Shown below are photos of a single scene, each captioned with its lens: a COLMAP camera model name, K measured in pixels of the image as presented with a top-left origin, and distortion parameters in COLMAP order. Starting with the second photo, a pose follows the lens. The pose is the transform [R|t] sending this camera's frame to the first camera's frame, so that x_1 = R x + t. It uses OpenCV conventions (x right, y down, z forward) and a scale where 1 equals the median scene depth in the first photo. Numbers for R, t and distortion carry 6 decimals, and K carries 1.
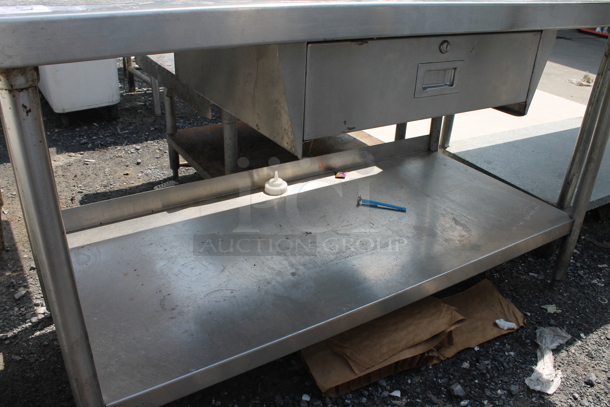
lens RADIAL K [[507.2, 0, 305.1], [0, 507.2, 202.1], [0, 0, 1]] dist [-0.118652, 0.086770]
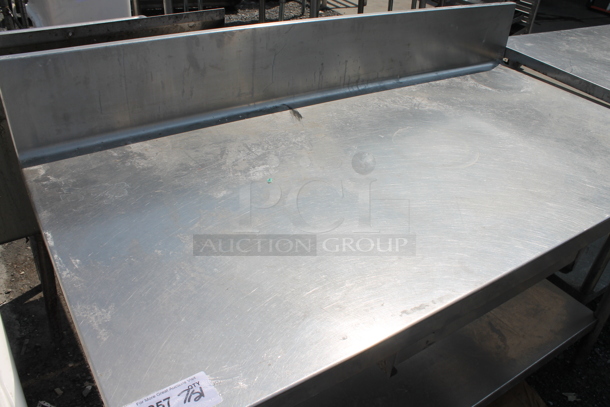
lens RADIAL K [[507.2, 0, 305.0], [0, 507.2, 203.7], [0, 0, 1]] dist [-0.118652, 0.086770]
pose [[0.999814, 0.006017, 0.018329, -0.130569], [-0.008069, 0.993444, 0.114036, -0.359584], [-0.017523, -0.114163, 0.993308, -0.032689]]
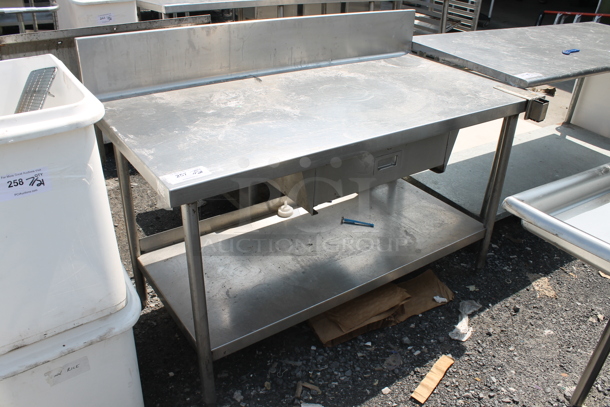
lens RADIAL K [[507.2, 0, 303.2], [0, 507.2, 202.0], [0, 0, 1]] dist [-0.118652, 0.086770]
pose [[0.999062, -0.027168, 0.033717, -0.062313], [0.025909, 0.998971, 0.037223, -0.123871], [-0.034694, -0.036315, 0.998738, -0.524864]]
